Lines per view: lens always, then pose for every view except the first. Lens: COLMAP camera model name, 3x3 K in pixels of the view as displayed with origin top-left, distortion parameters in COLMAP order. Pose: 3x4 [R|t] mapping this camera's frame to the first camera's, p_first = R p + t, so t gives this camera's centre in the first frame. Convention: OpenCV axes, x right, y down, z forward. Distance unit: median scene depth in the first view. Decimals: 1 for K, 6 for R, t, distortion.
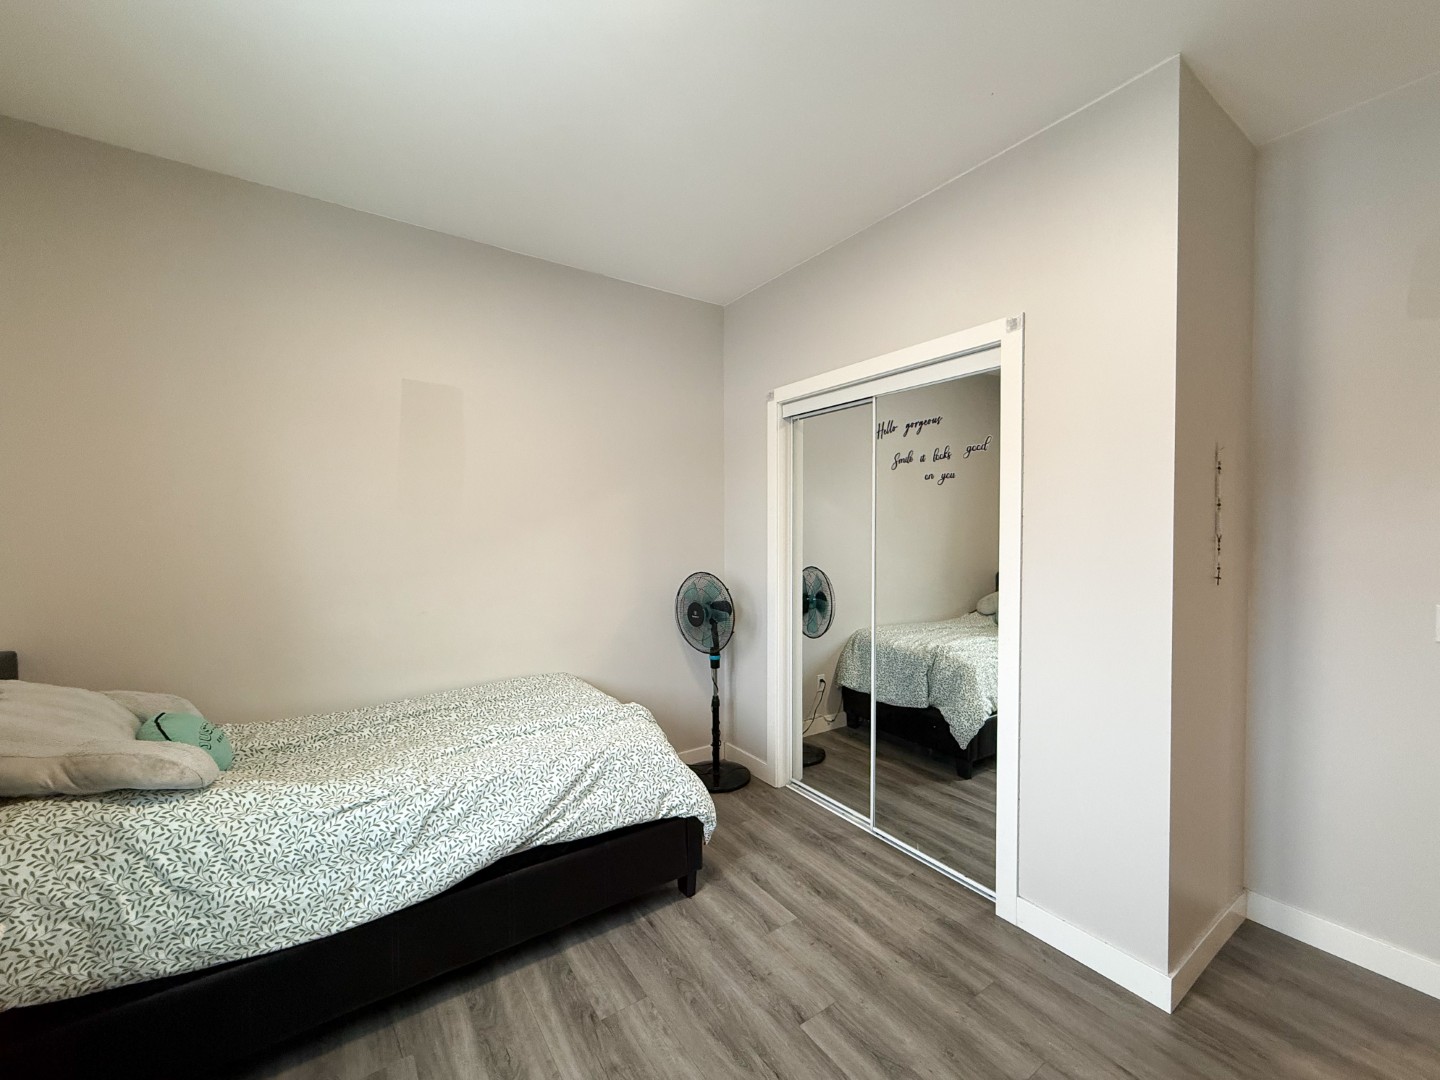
lens RADIAL K [[573.6, 0, 718.2], [0, 573.6, 540.6], [0, 0, 1]] dist [0.000654, -0.000238]
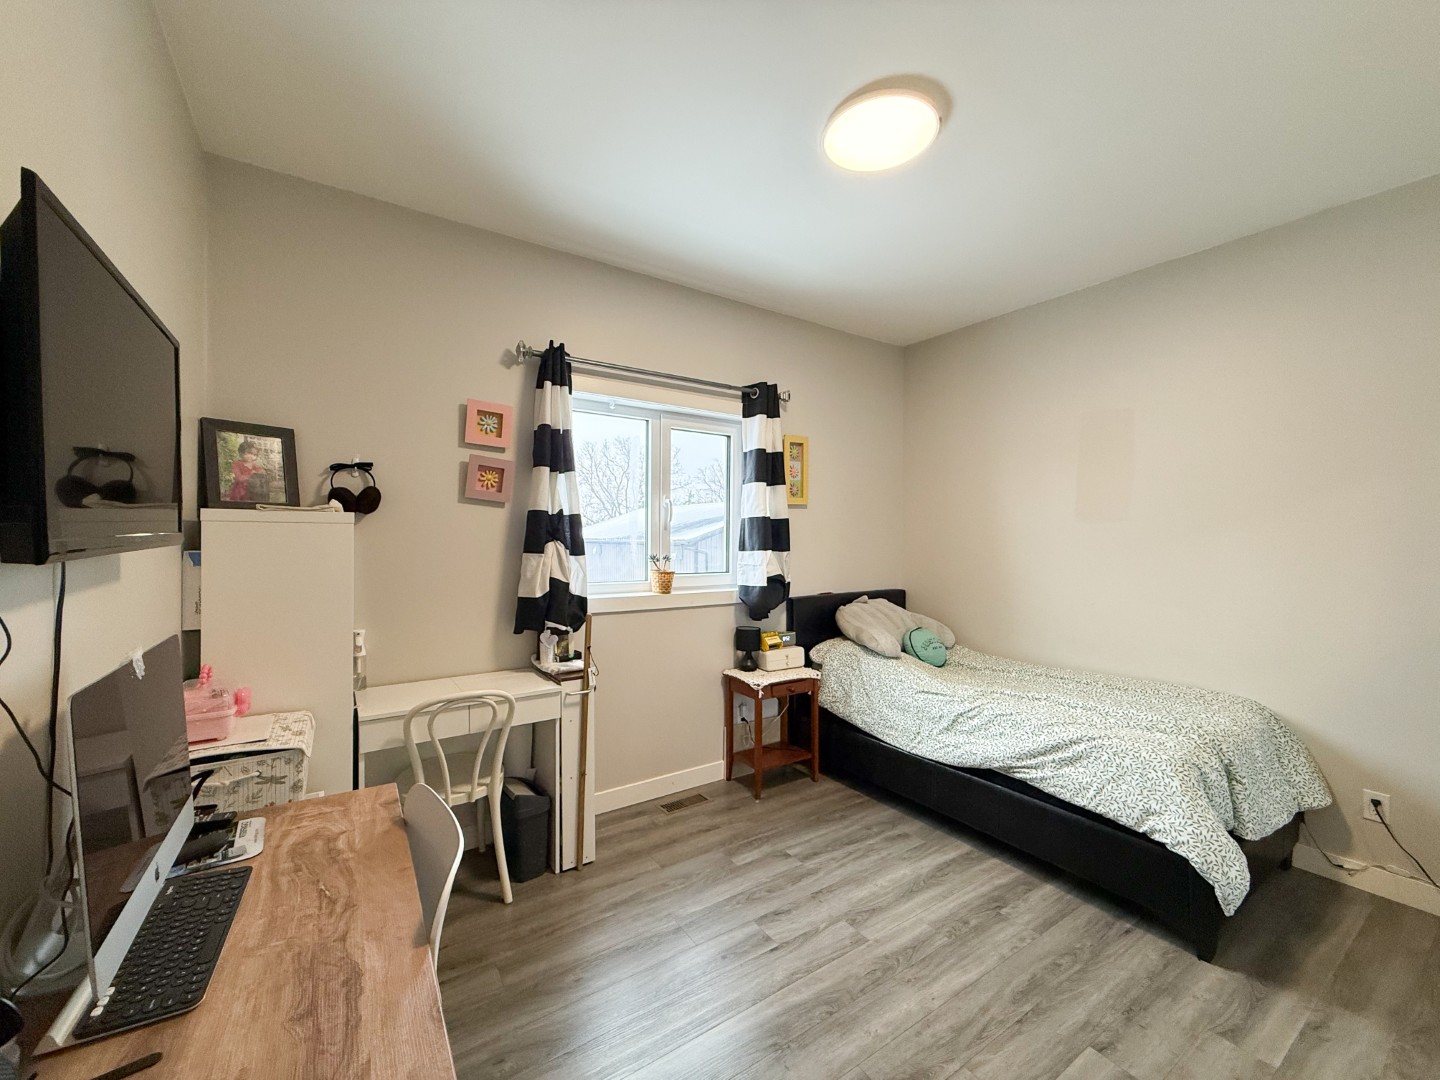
lens RADIAL K [[573.6, 0, 718.2], [0, 573.6, 540.6], [0, 0, 1]] dist [0.000654, -0.000238]
pose [[-0.019420, 0.007073, -0.999786, 0.983902], [-0.018633, 0.999799, 0.007435, 0.000623], [0.999638, 0.018774, -0.019284, 0.337394]]
